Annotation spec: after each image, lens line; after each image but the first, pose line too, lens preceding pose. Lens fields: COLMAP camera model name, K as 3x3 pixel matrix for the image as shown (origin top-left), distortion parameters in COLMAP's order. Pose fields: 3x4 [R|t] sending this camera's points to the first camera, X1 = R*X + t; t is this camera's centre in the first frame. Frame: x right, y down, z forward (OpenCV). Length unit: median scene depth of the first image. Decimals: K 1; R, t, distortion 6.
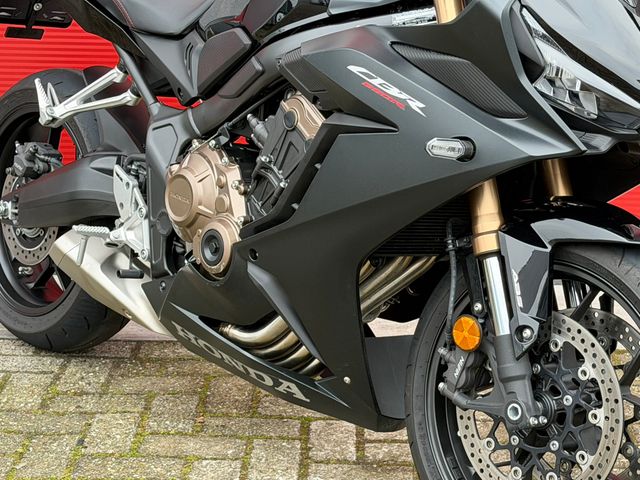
lens RADIAL K [[1594.2, 0, 320.7], [0, 1594.2, 231.5], [0, 0, 1]] dist [0.094414, 0.630874]
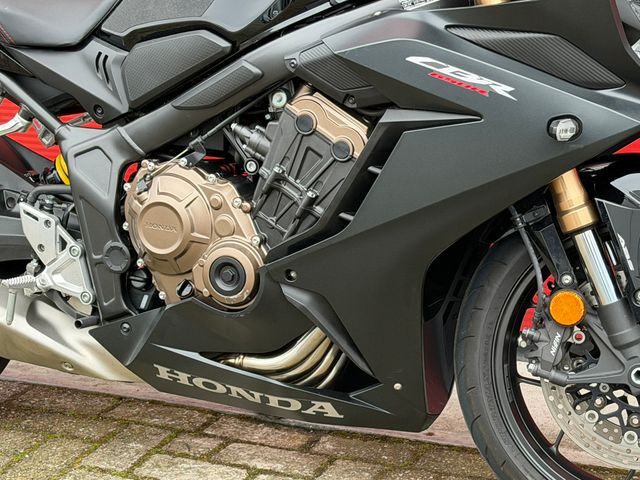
lens RADIAL K [[1577.6, 0, 322.5], [0, 1577.6, 250.5], [0, 0, 1]] dist [0.119642, 0.428370]
pose [[0.895625, -0.182327, 0.405726, -0.379920], [0.160215, 0.983139, 0.088138, -0.074291], [-0.414955, -0.013935, 0.909735, 0.163445]]
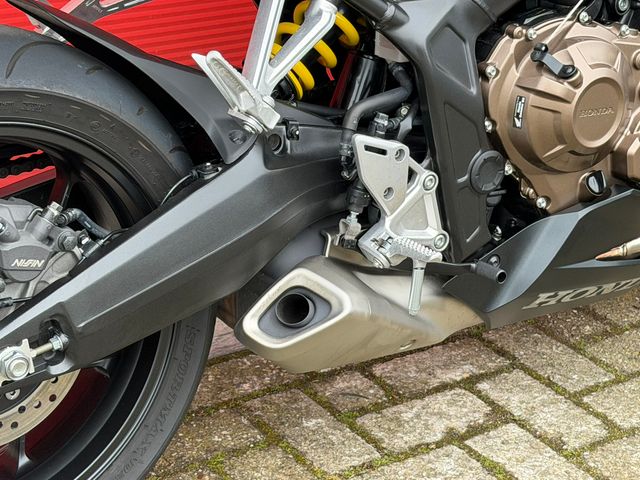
lens RADIAL K [[1607.8, 0, 320.0], [0, 1607.8, 240.0], [0, 0, 1]] dist [0.103306, 0.764230]
pose [[0.088287, -0.469295, 0.878617, -0.728630], [0.158247, 0.877467, 0.452779, -0.302735], [-0.983445, 0.099064, 0.151734, 1.049604]]
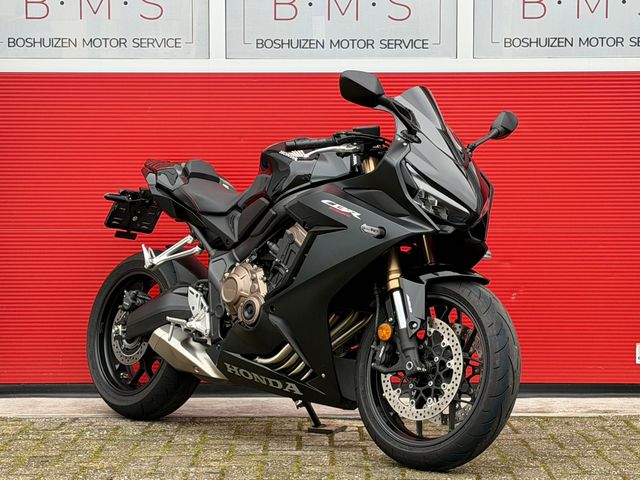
lens RADIAL K [[1577.6, 0, 322.5], [0, 1577.6, 250.5], [0, 0, 1]] dist [0.119642, 0.428370]
pose [[0.999719, -0.011151, 0.020896, -0.020550], [0.015753, 0.971852, -0.235064, 0.371786], [-0.017686, 0.235328, 0.971755, -0.785489]]
